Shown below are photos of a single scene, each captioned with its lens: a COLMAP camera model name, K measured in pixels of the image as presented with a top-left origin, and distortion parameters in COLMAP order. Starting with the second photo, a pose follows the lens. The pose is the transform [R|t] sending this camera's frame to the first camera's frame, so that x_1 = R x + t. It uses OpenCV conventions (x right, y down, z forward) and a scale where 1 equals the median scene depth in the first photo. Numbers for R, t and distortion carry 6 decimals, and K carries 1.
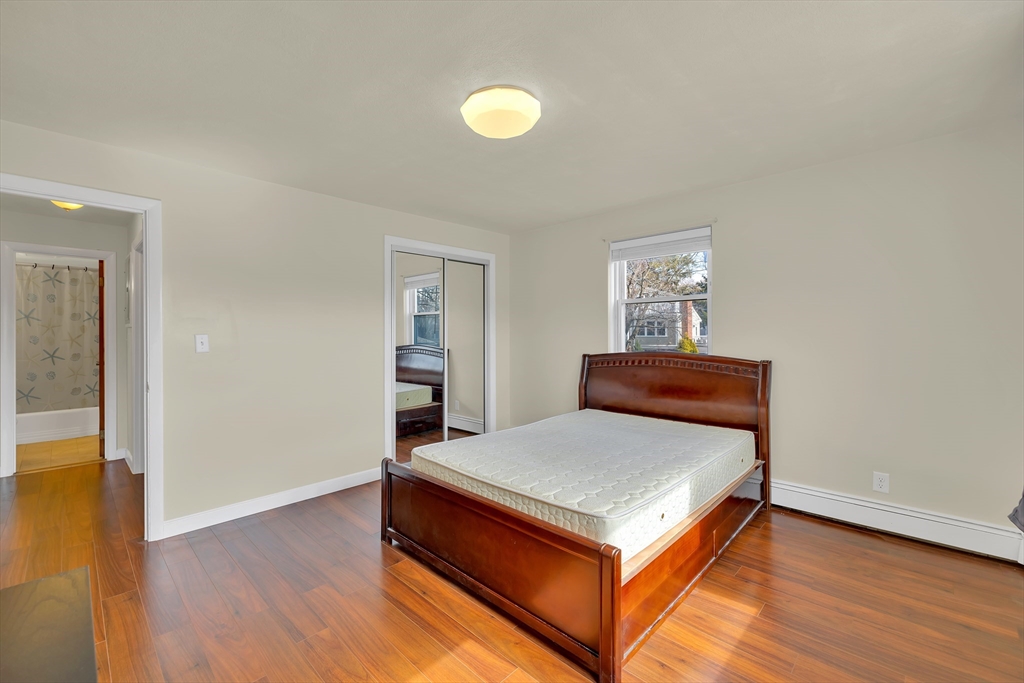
lens RADIAL K [[430.5, 0, 505.5], [0, 430.5, 333.0], [0, 0, 1]] dist [-0.001878, -0.000290]
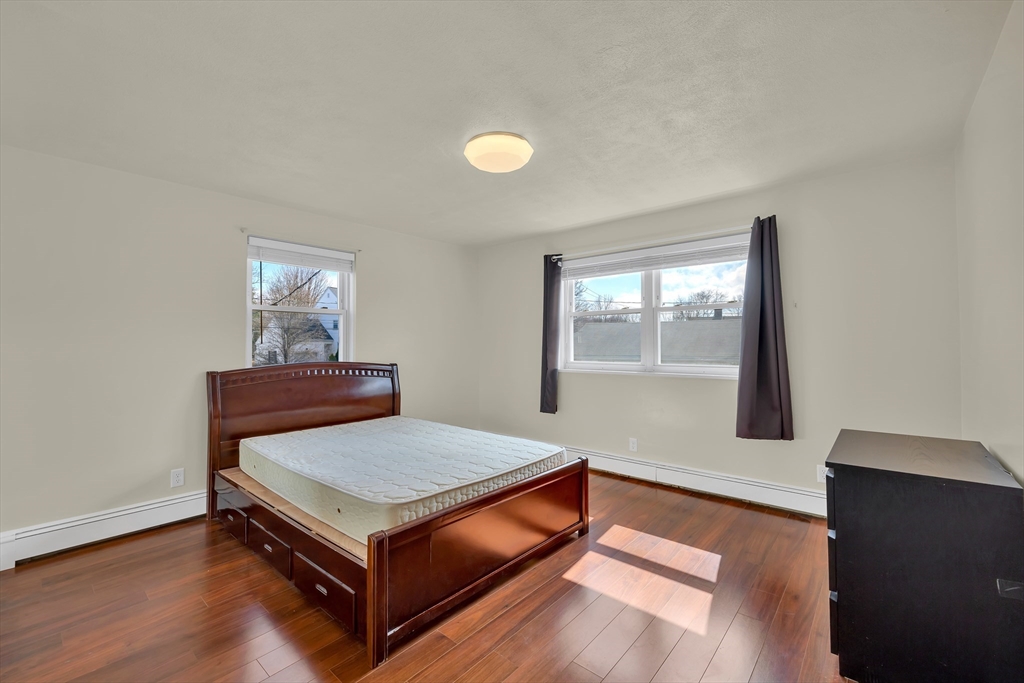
lens RADIAL K [[430.5, 0, 505.5], [0, 430.5, 333.0], [0, 0, 1]] dist [-0.001878, -0.000290]
pose [[-0.048108, 0.024669, 0.998537, -1.010708], [0.008463, 0.999669, -0.024289, 0.005720], [-0.998806, 0.007282, -0.048301, 0.893265]]
